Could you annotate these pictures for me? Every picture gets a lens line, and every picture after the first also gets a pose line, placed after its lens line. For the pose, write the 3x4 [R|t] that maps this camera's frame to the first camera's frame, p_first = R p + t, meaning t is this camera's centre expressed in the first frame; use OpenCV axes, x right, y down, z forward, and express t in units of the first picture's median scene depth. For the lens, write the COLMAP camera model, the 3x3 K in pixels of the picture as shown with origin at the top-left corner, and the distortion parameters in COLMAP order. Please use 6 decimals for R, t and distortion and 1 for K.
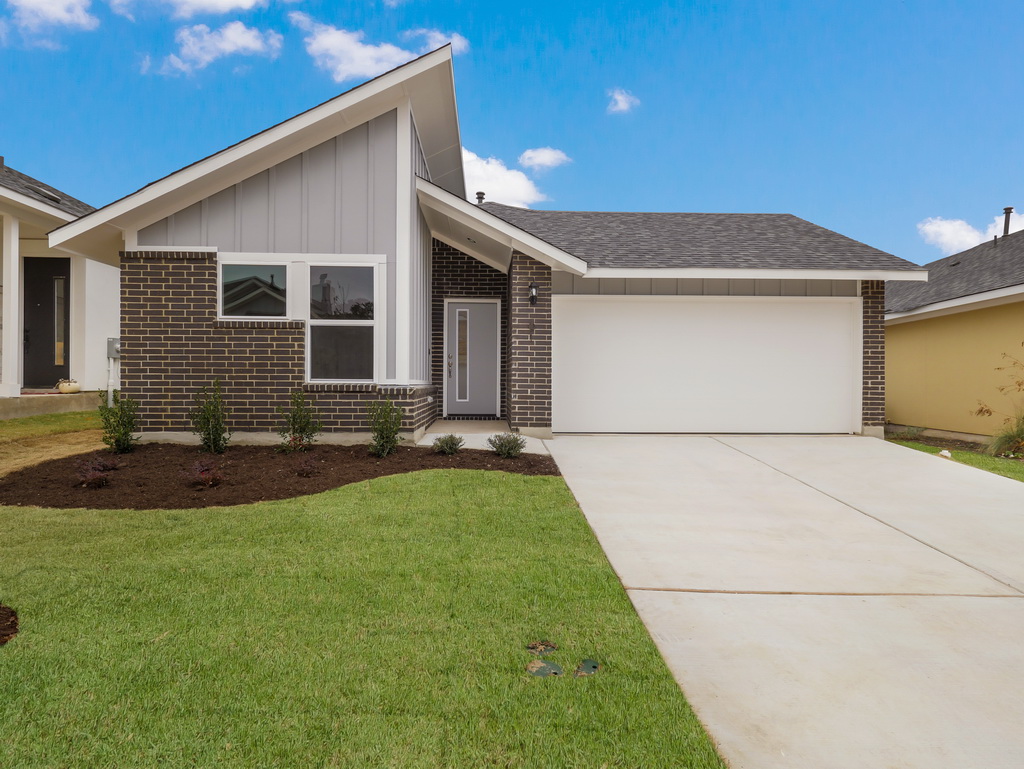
lens RADIAL K [[566.4, 0, 502.1], [0, 566.4, 380.1], [0, 0, 1]] dist [0.002458, -0.000296]
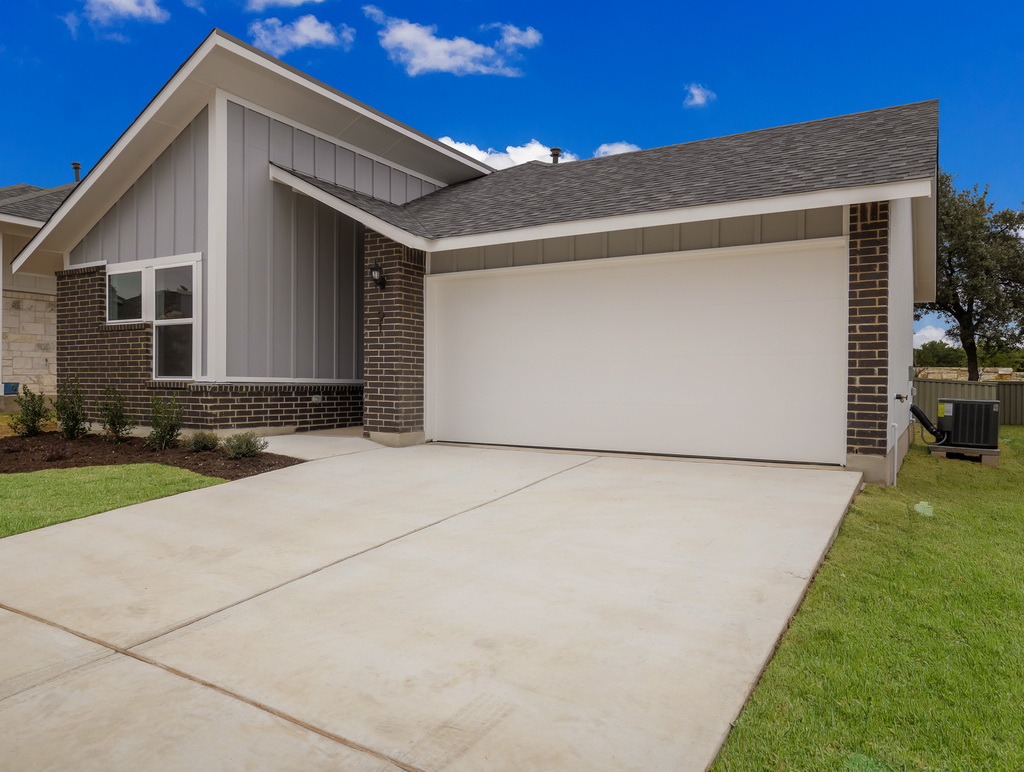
lens RADIAL K [[702.1, 0, 511.5], [0, 702.1, 394.4], [0, 0, 1]] dist [0.001007, -0.002299]
pose [[0.845253, 0.008891, -0.534292, 0.789240], [-0.001507, 0.999897, 0.014256, 0.010357], [0.534364, -0.011245, 0.845180, 0.205524]]
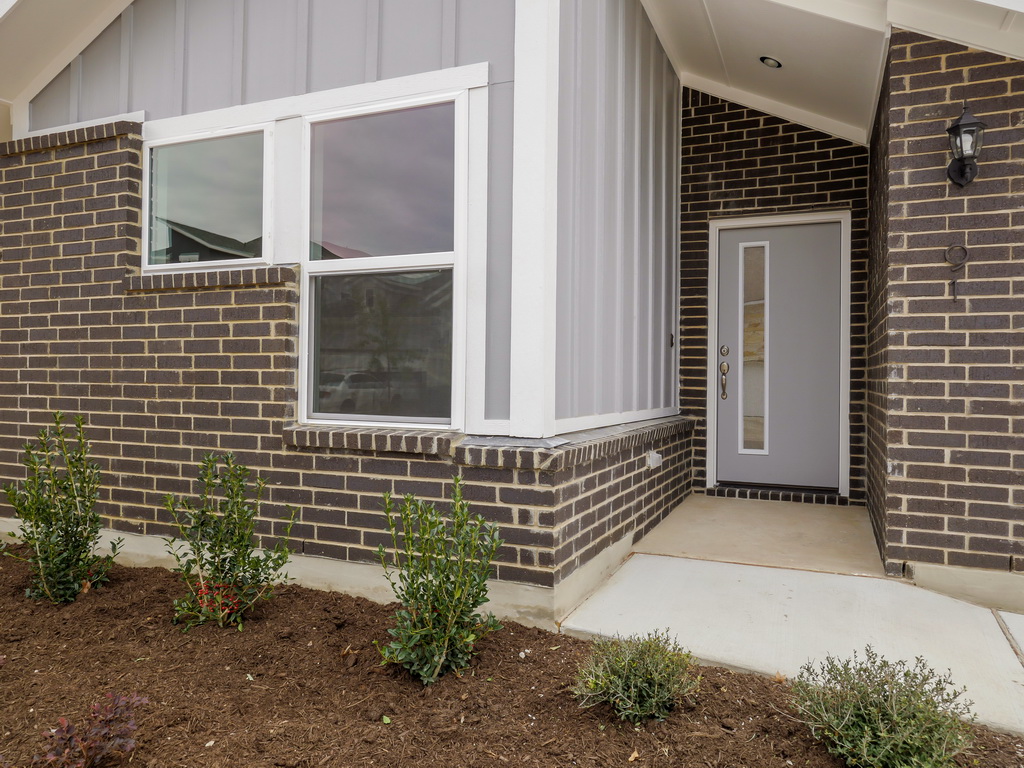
lens RADIAL K [[727.3, 0, 509.9], [0, 727.3, 372.8], [0, 0, 1]] dist [0.004813, -0.002643]
pose [[0.904853, -0.000184, -0.425723, -0.001387], [-0.005419, 0.999914, -0.011949, -0.020916], [0.425689, 0.013119, 0.904775, 0.515169]]
